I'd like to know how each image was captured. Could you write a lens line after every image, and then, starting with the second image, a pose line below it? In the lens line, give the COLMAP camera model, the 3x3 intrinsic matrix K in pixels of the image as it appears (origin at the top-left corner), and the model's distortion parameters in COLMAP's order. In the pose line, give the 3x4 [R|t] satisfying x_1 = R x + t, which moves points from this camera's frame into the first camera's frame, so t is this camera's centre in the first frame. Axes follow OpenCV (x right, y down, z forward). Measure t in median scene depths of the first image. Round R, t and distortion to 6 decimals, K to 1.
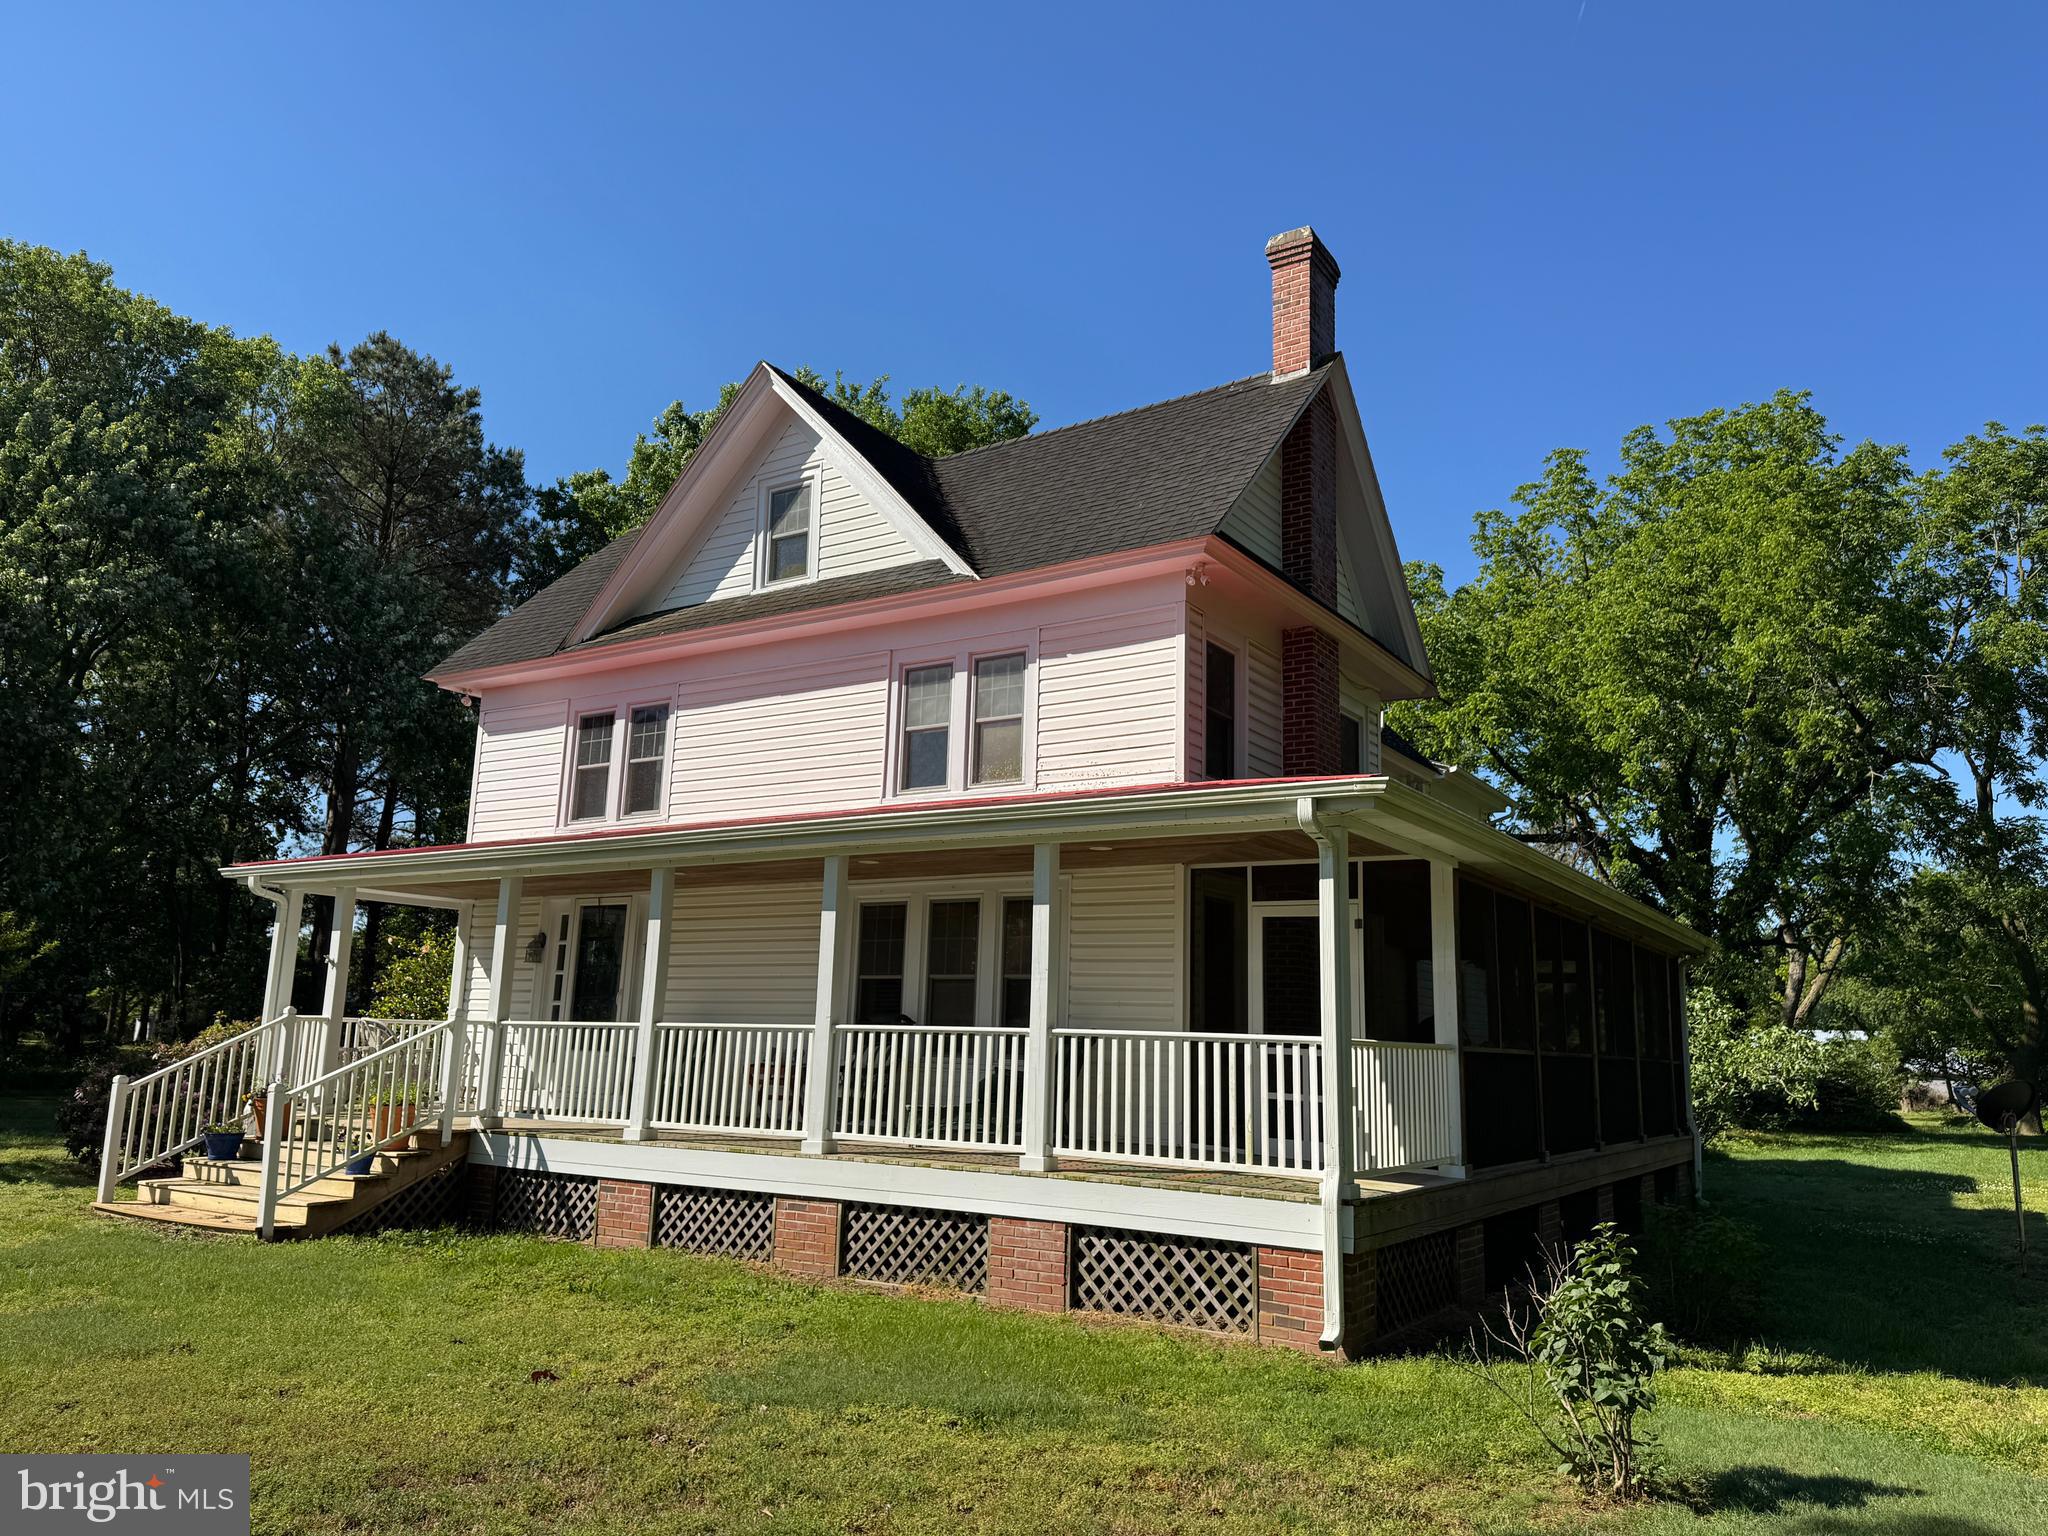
lens RADIAL K [[1440.3, 0, 1026.6], [0, 1440.3, 758.0], [0, 0, 1]] dist [0.066146, -0.061811]
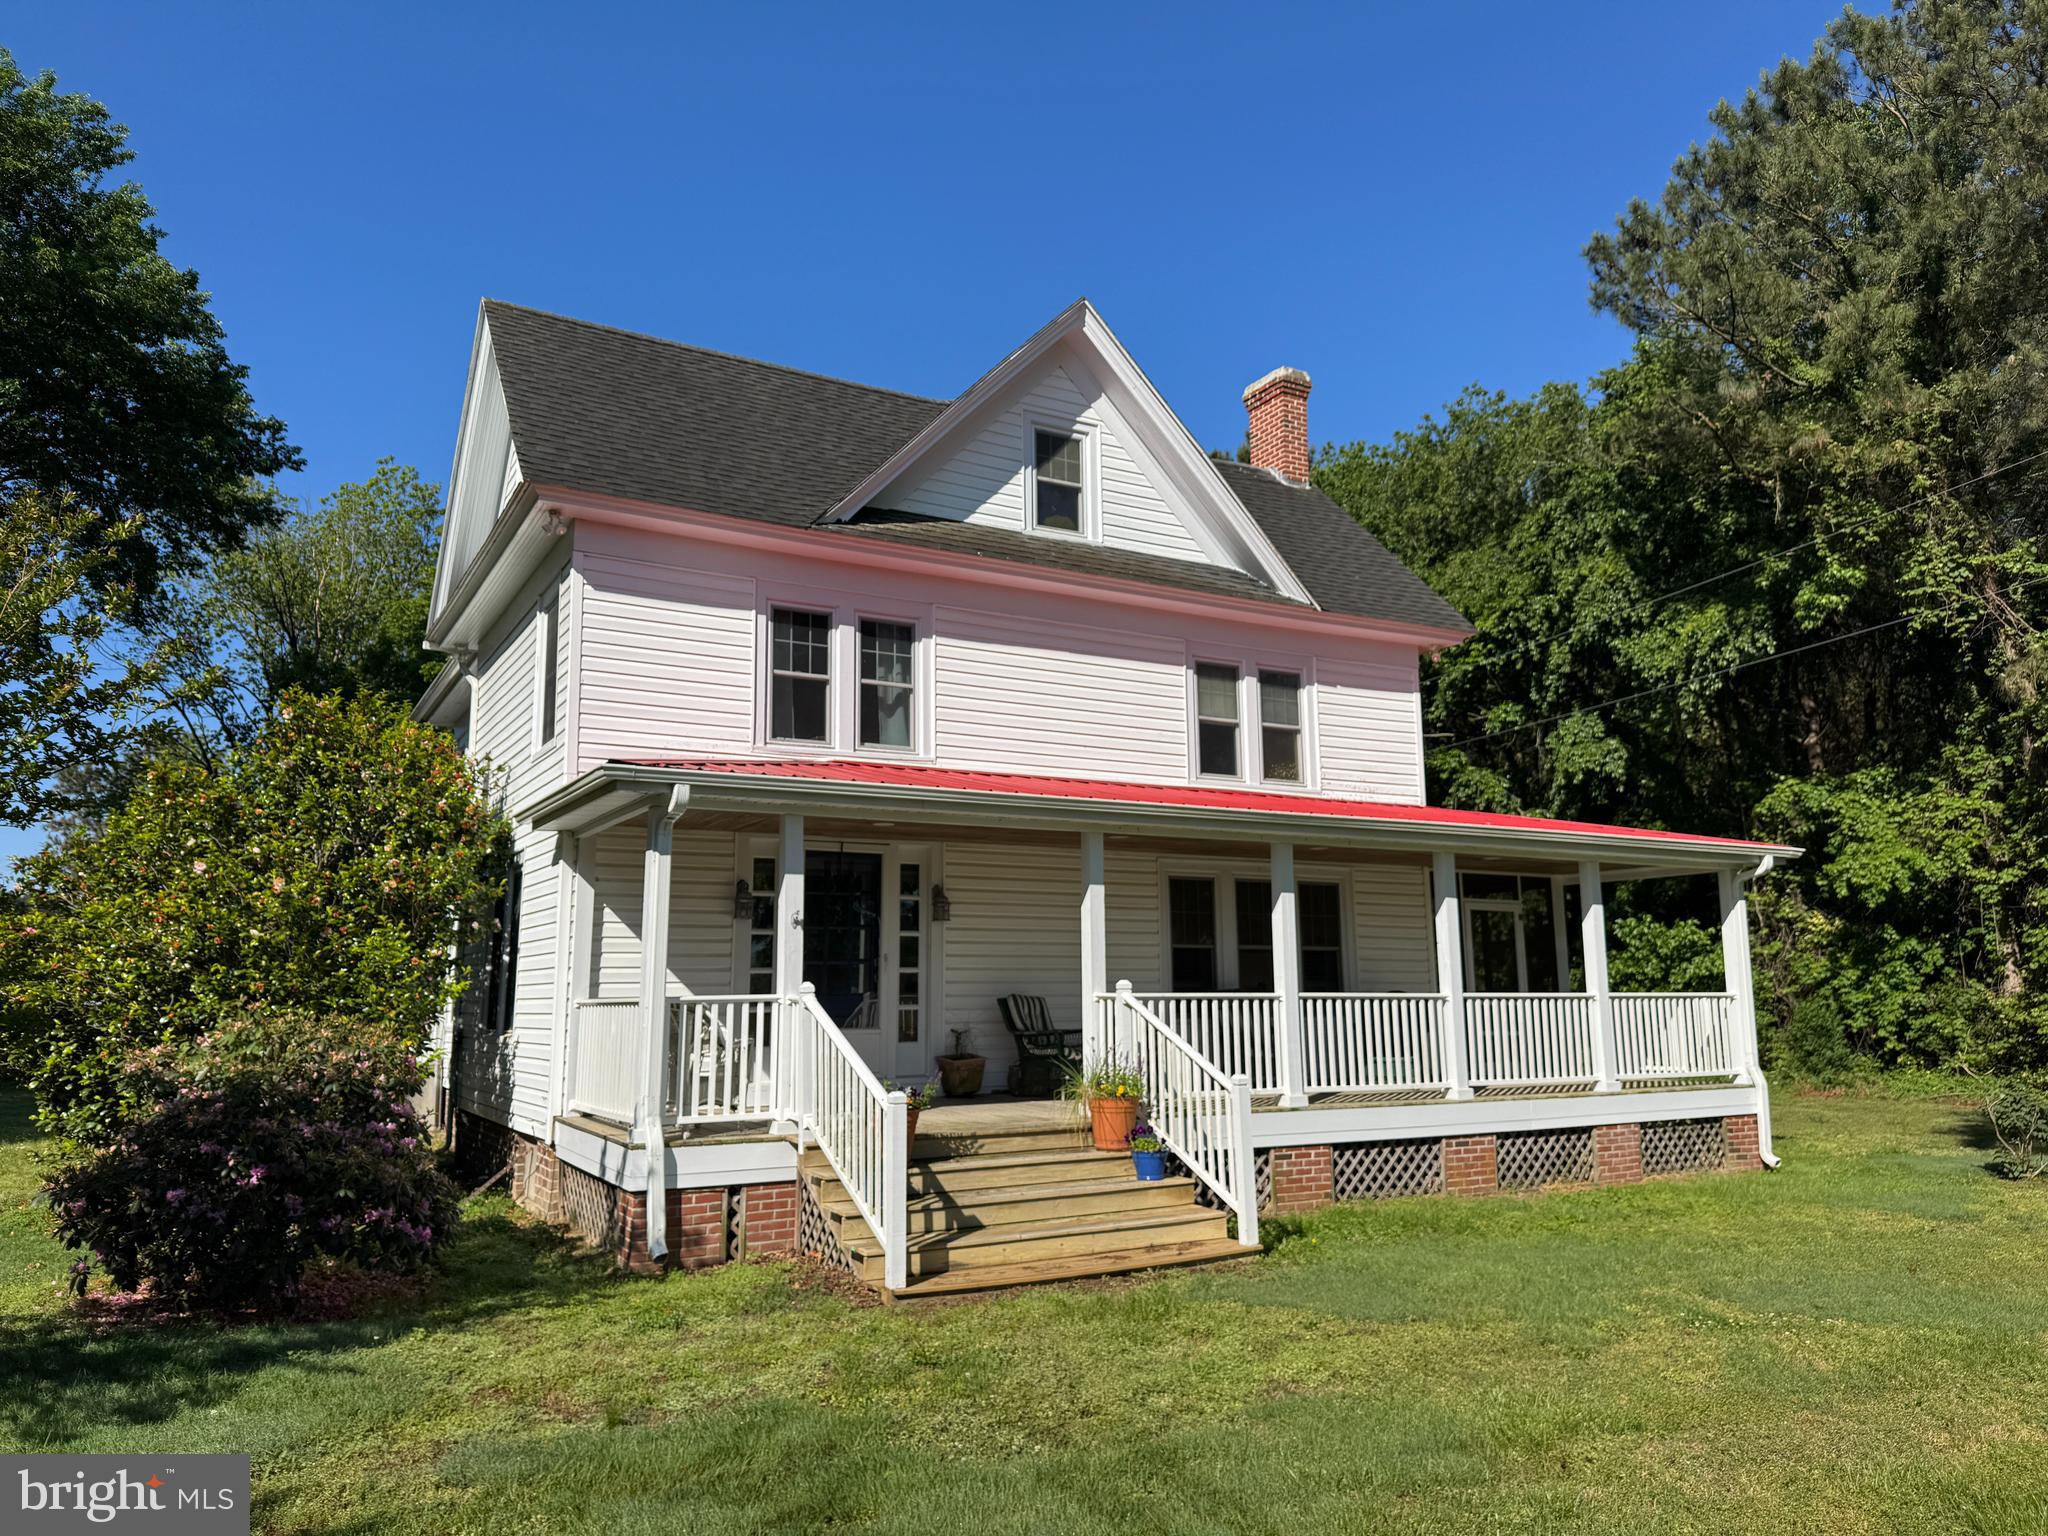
lens RADIAL K [[1440.3, 0, 1026.0], [0, 1440.3, 768.4], [0, 0, 1]] dist [0.066146, -0.061811]
pose [[0.464494, 0.112295, 0.878428, -1.210567], [-0.150778, 0.987473, -0.046506, 0.096951], [-0.872646, -0.110846, 0.475607, 0.664422]]
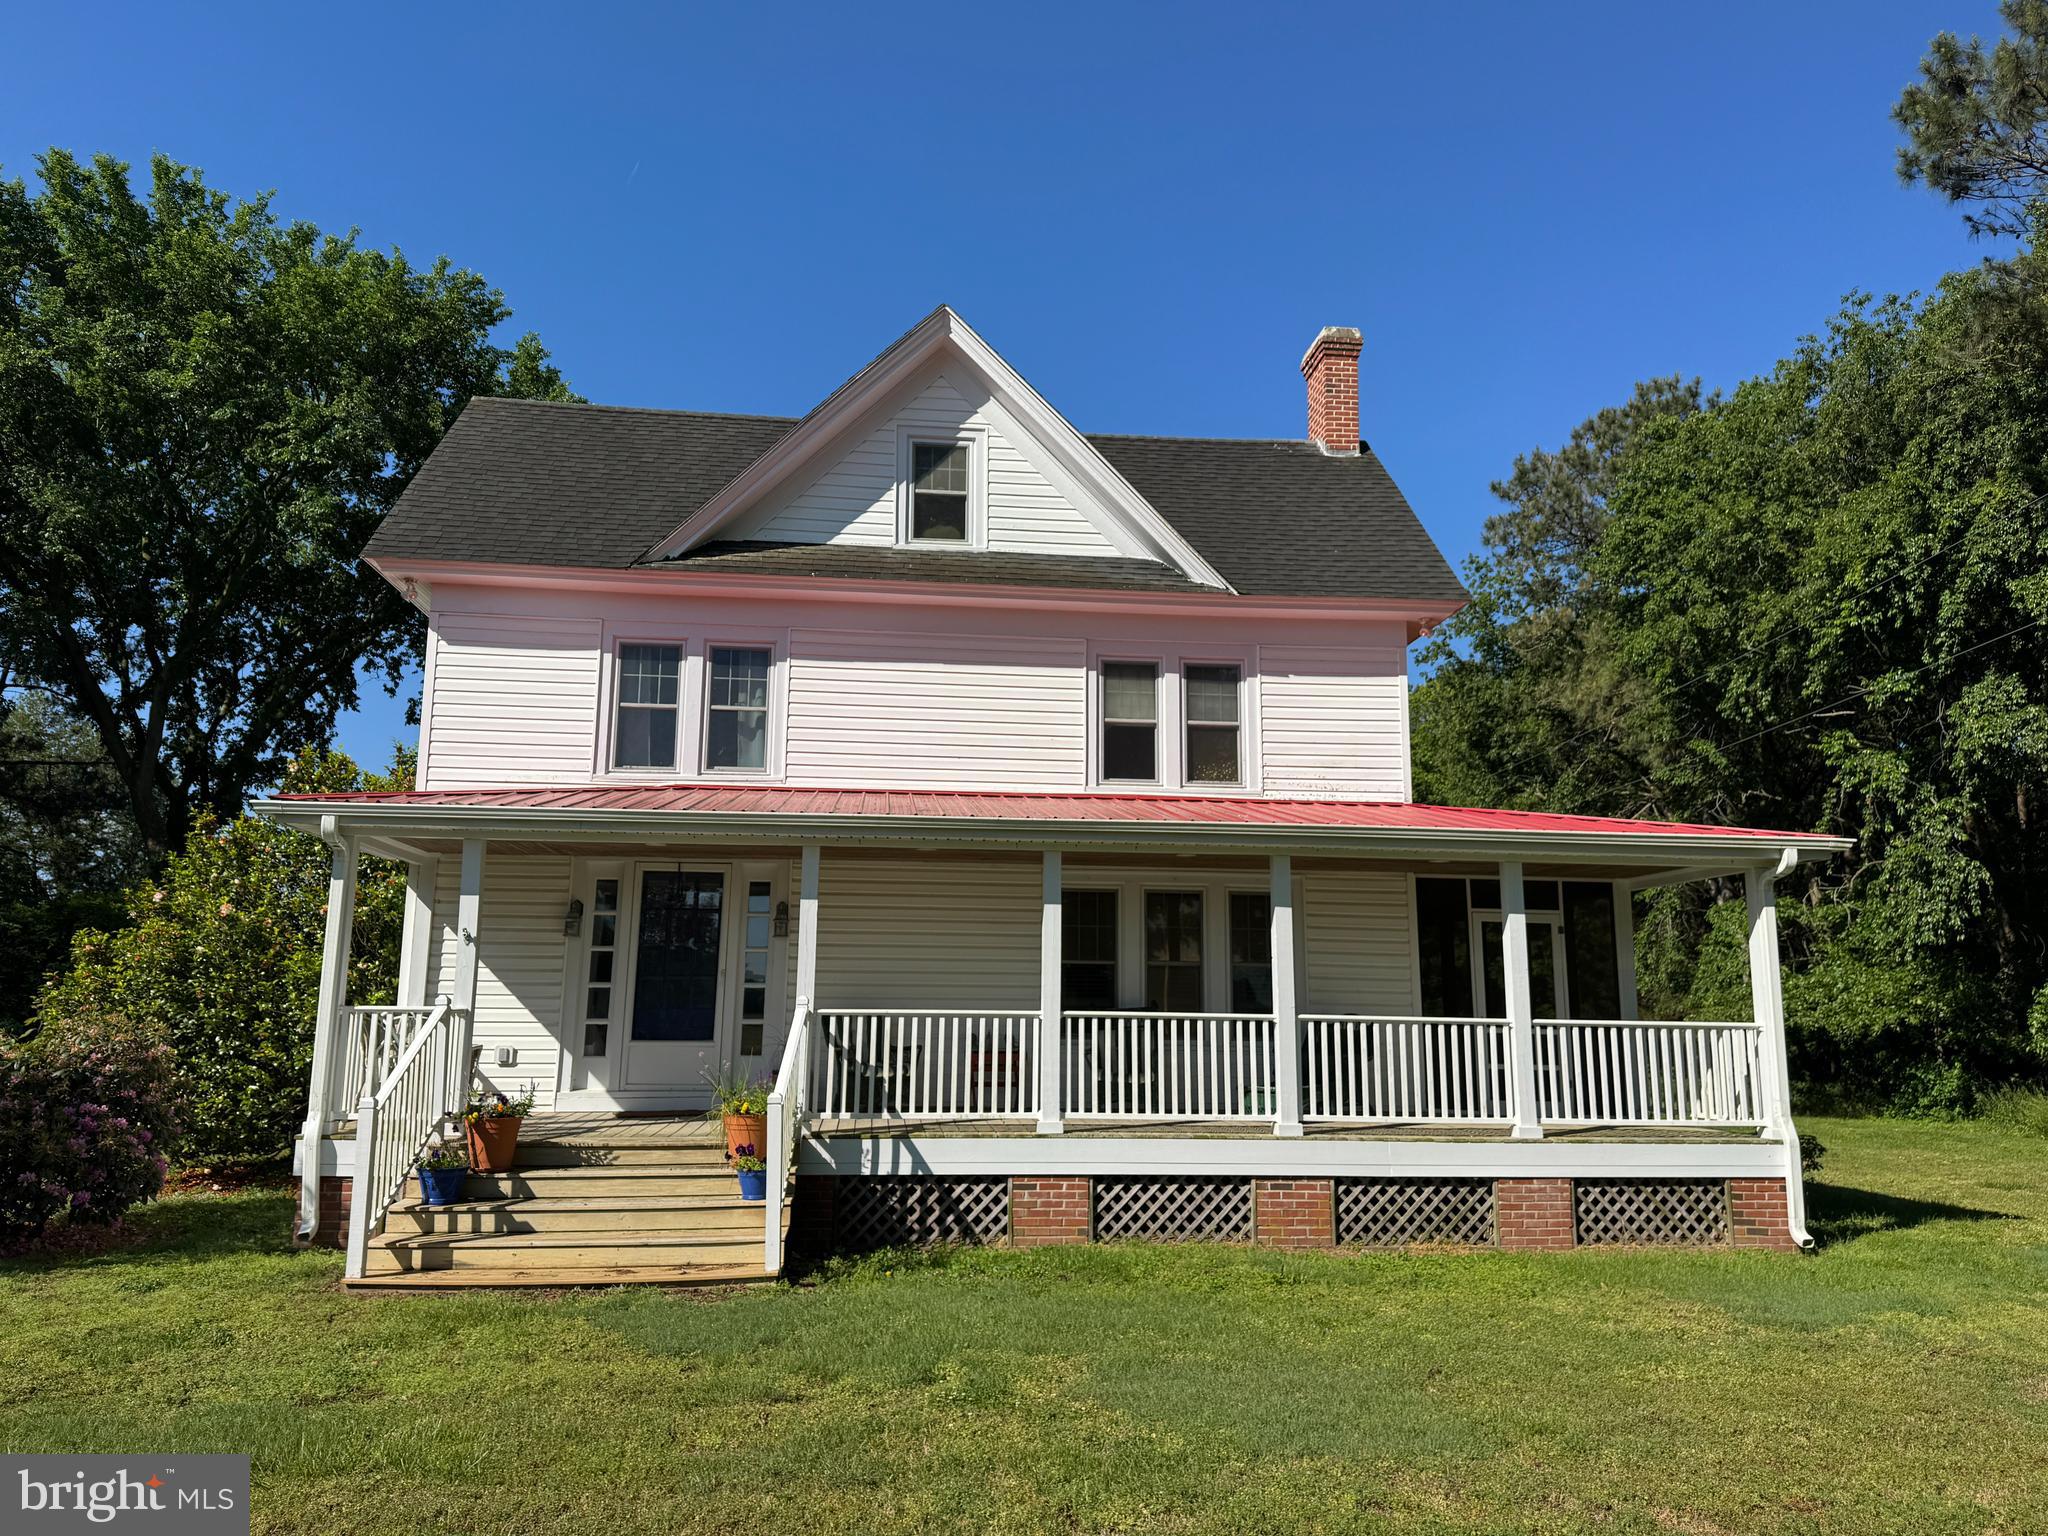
lens RADIAL K [[1440.3, 0, 1026.1], [0, 1440.3, 761.7], [0, 0, 1]] dist [0.066146, -0.061811]
pose [[0.777165, 0.094780, 0.622118, -0.844574], [-0.111421, 0.993698, -0.012201, 0.030868], [-0.619354, -0.059835, 0.782828, 0.262823]]
